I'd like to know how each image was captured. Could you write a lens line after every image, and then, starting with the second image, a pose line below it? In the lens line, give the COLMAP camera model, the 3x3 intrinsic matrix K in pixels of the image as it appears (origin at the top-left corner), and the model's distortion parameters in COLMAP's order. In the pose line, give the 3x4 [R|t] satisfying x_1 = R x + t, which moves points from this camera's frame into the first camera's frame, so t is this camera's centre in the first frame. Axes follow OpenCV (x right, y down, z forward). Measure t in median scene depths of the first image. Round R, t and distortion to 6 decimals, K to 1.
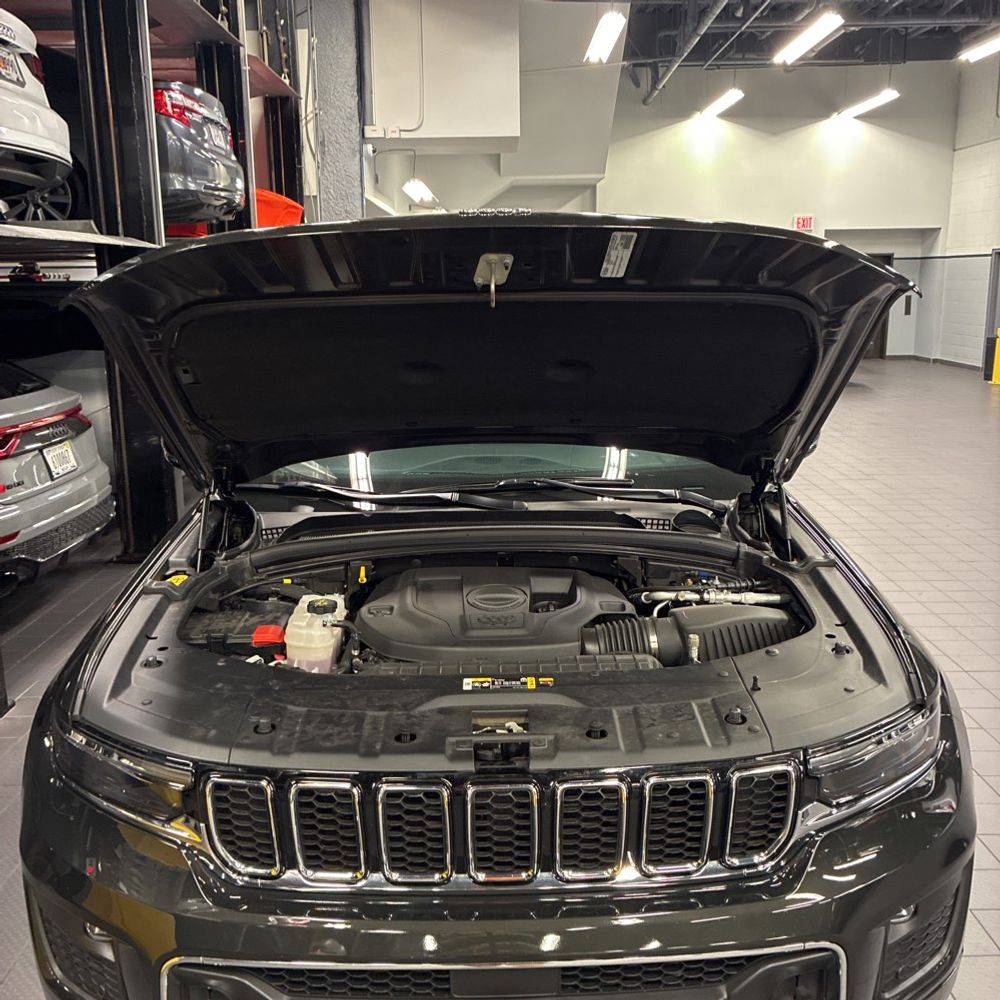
lens RADIAL K [[989.6, 0, 500.0], [0, 989.6, 500.0], [0, 0, 1]] dist [0.050430, -0.040705]
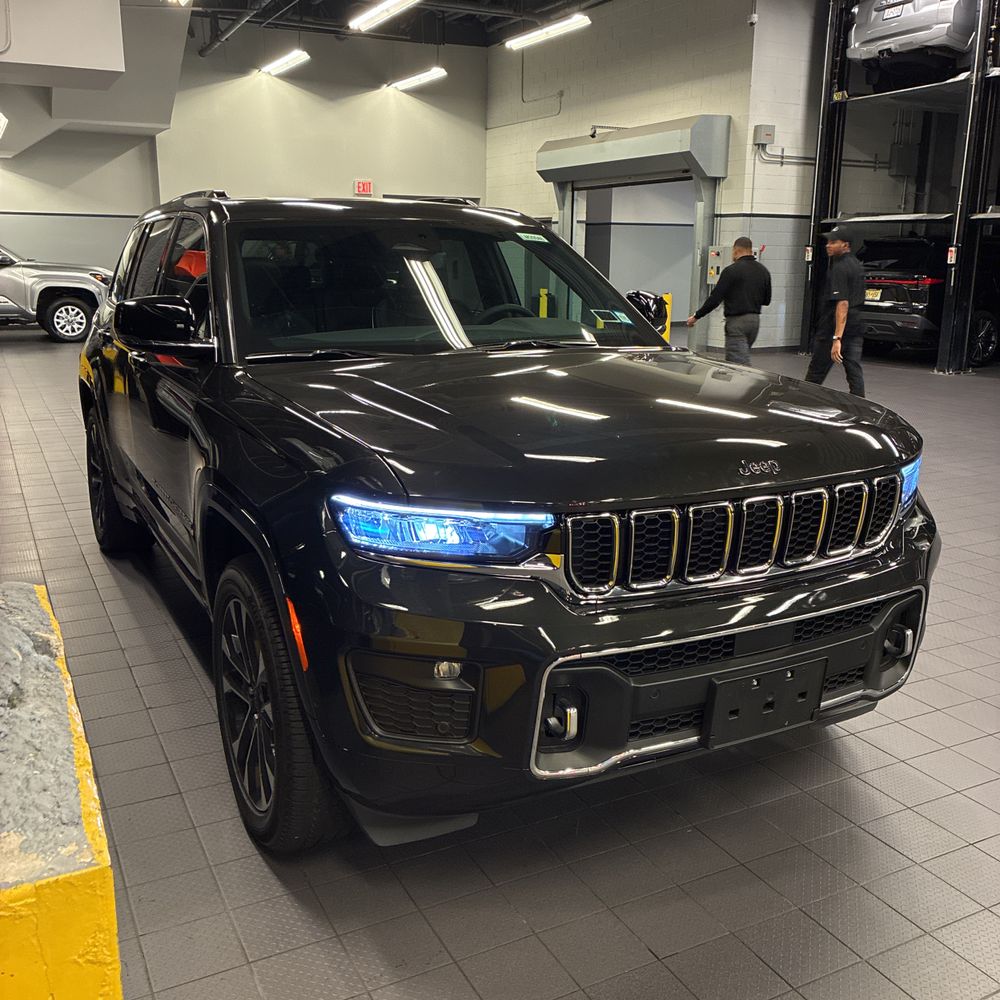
lens RADIAL K [[1006.5, 0, 484.9], [0, 1006.5, 500.4], [0, 0, 1]] dist [0.017773, -0.033261]
pose [[0.894491, -0.088473, 0.438245, -0.210970], [0.078158, 0.996074, 0.041560, 0.043139], [-0.440201, -0.002923, 0.897894, -0.019996]]
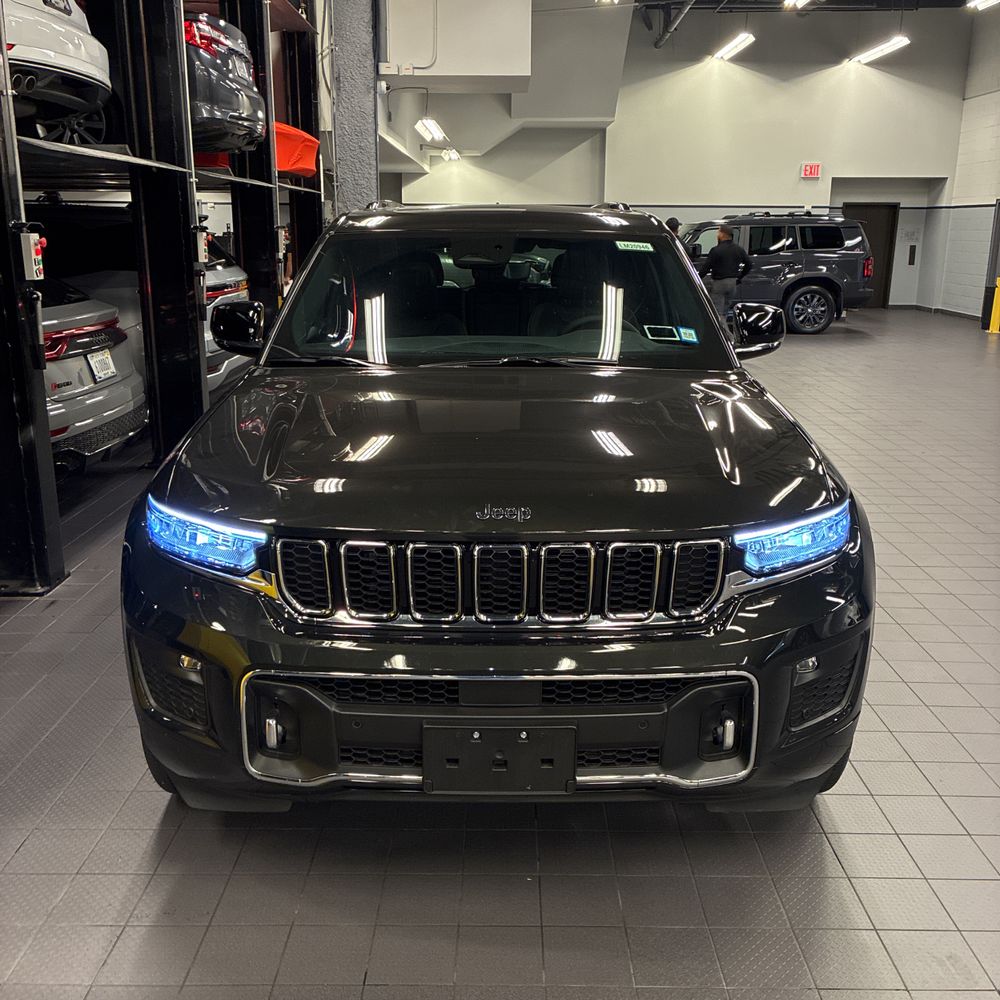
lens RADIAL K [[986.3, 0, 492.6], [0, 986.3, 503.8], [0, 0, 1]] dist [0.044097, -0.040970]
pose [[0.999745, 0.019970, -0.010568, 0.000954], [-0.019395, 0.998457, 0.052030, 0.034835], [0.011591, -0.051812, 0.998590, -0.066028]]
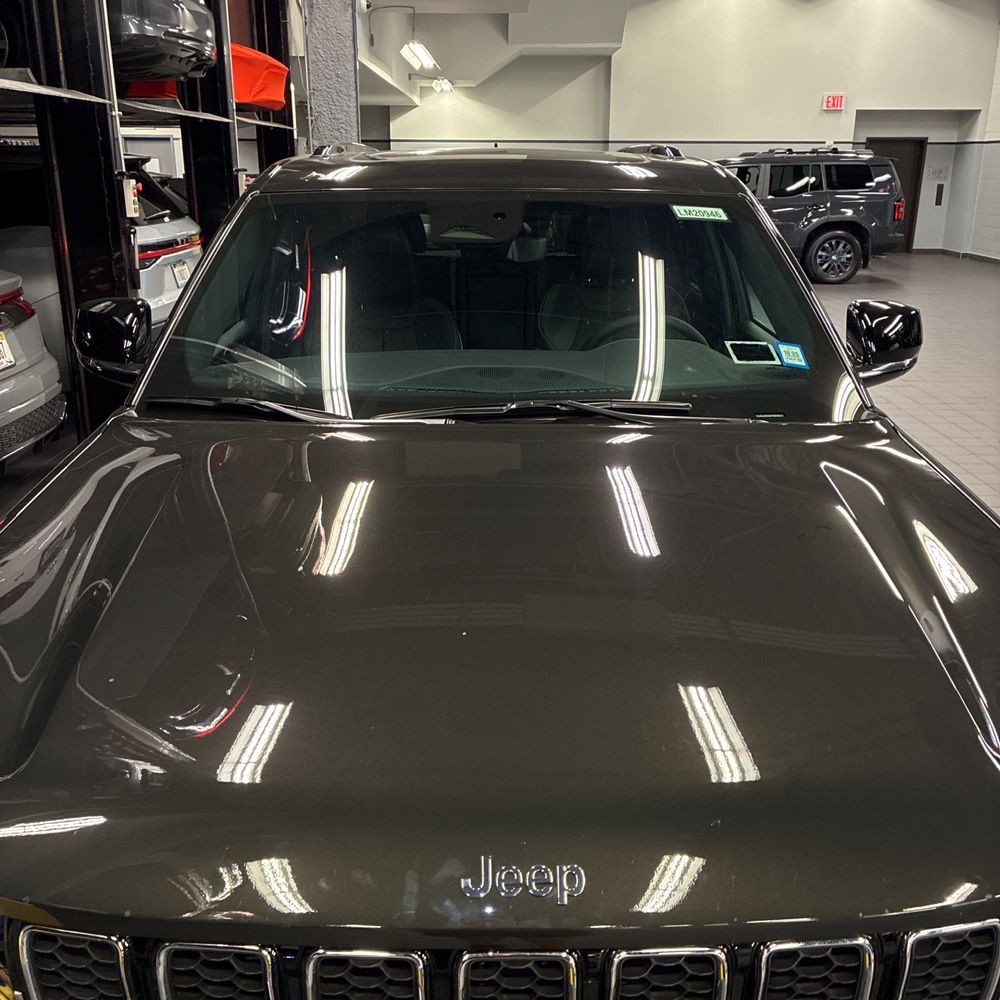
lens RADIAL K [[989.6, 0, 500.0], [0, 989.6, 500.0], [0, 0, 1]] dist [0.050430, -0.040705]
pose [[0.999882, 0.015340, 0.000563, -0.002775], [-0.015314, 0.994263, 0.105864, -0.009682], [0.001064, -0.105860, 0.994380, 0.098651]]
